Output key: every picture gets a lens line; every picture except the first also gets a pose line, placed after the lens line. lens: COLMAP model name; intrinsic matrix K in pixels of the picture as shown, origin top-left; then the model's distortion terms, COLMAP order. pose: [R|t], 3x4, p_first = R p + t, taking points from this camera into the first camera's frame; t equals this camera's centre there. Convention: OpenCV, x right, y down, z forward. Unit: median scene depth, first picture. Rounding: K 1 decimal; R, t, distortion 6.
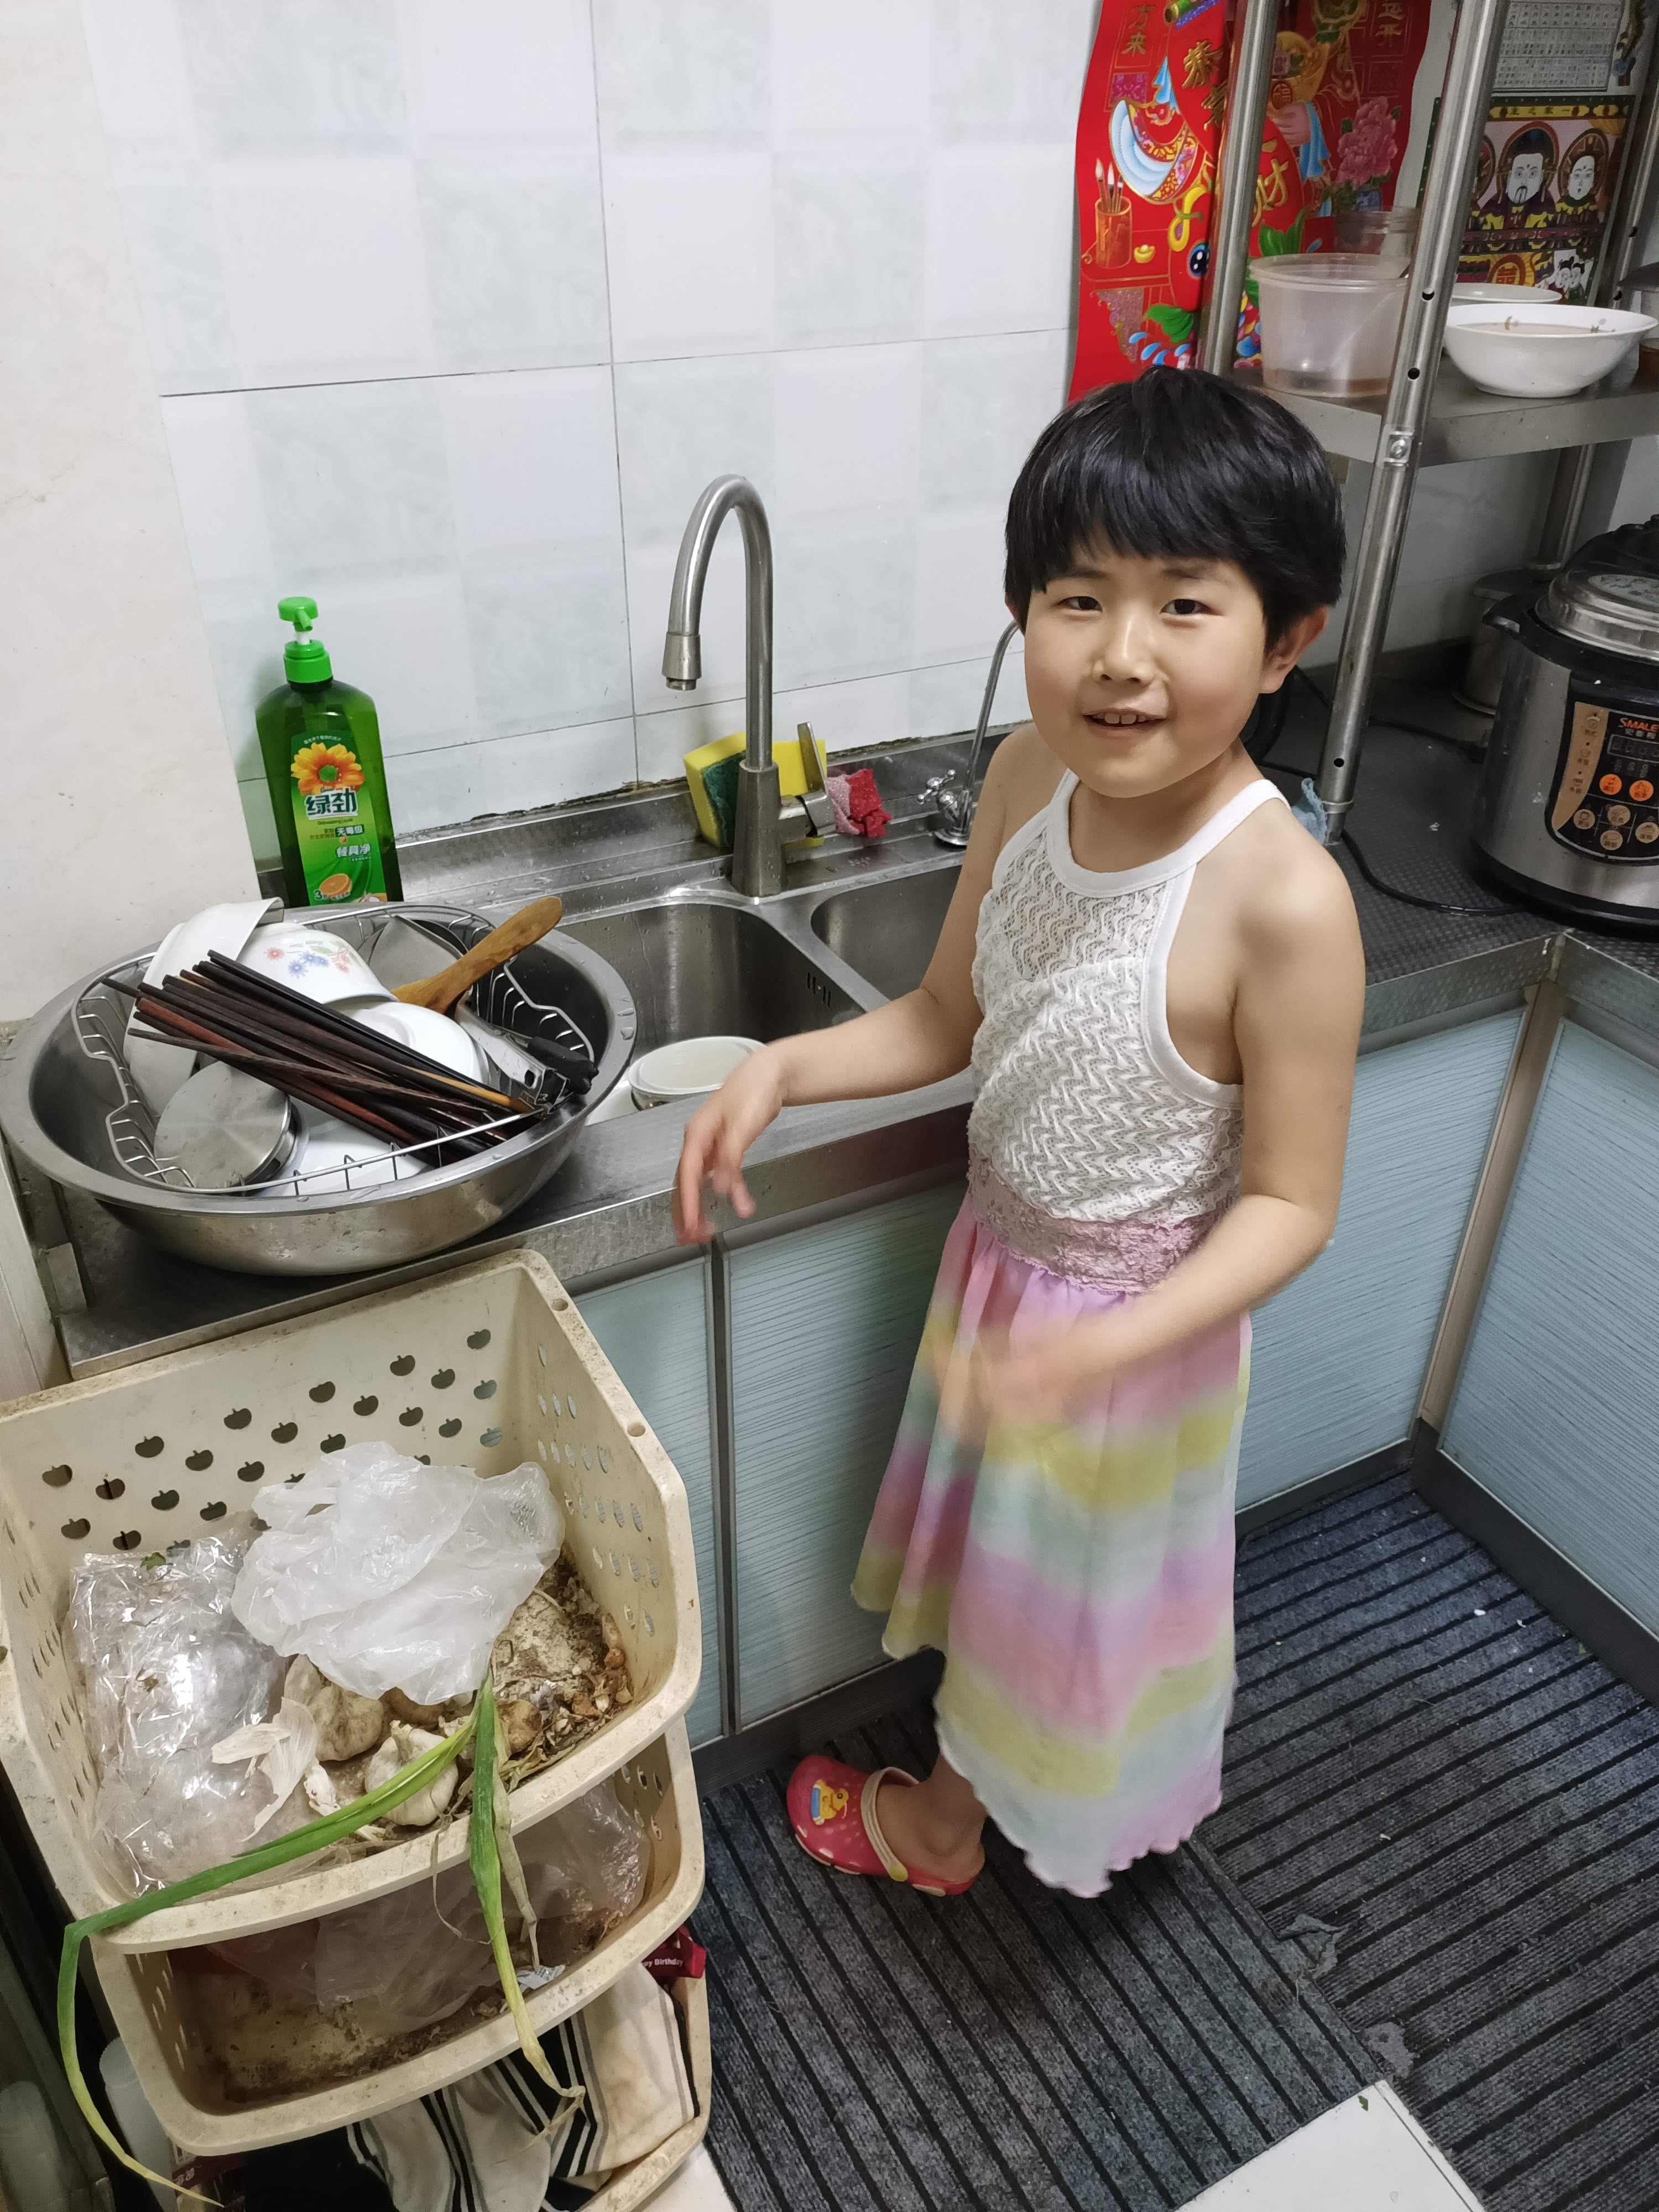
lens RADIAL K [[1664.0, 0, 834.0], [0, 1664.0, 1116.5], [0, 0, 1]] dist [0.056085, -0.040799]
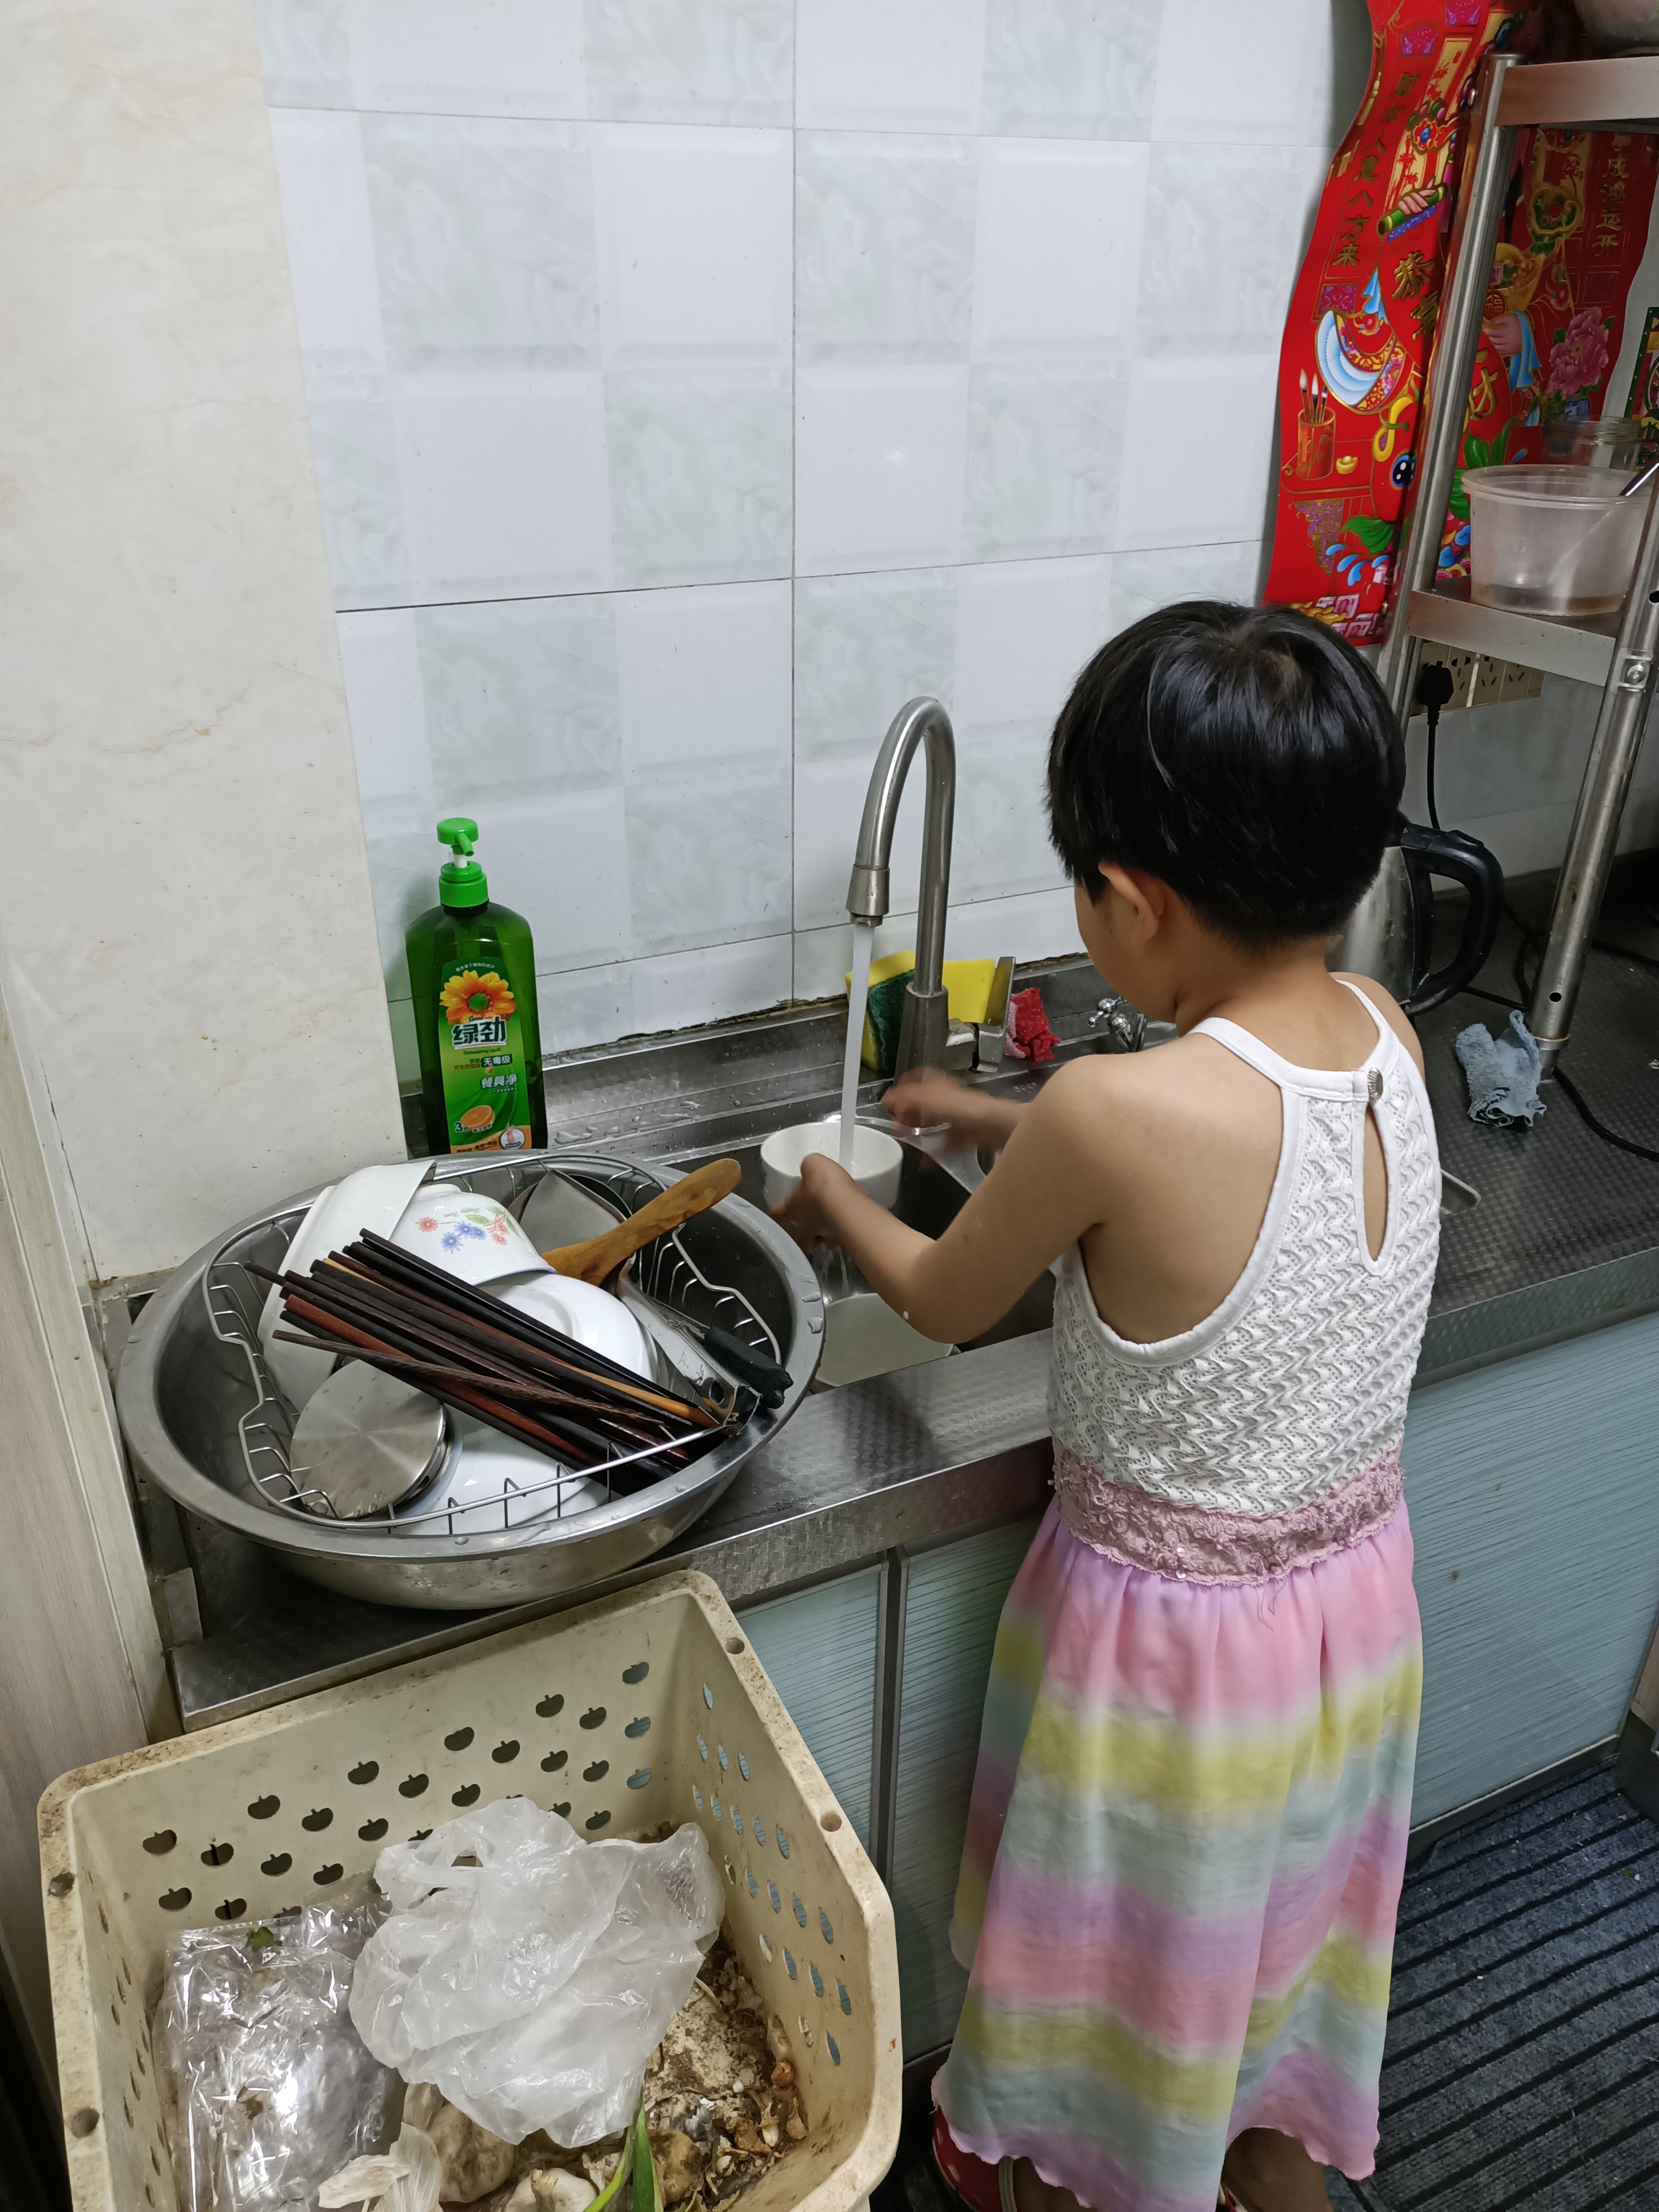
lens RADIAL K [[1664.0, 0, 834.0], [0, 1664.0, 1116.5], [0, 0, 1]] dist [0.056085, -0.040799]
pose [[0.998978, 0.026016, -0.036949, -0.069776], [-0.028838, 0.996534, -0.078023, -0.075831], [0.034791, 0.079008, 0.996267, 0.089521]]
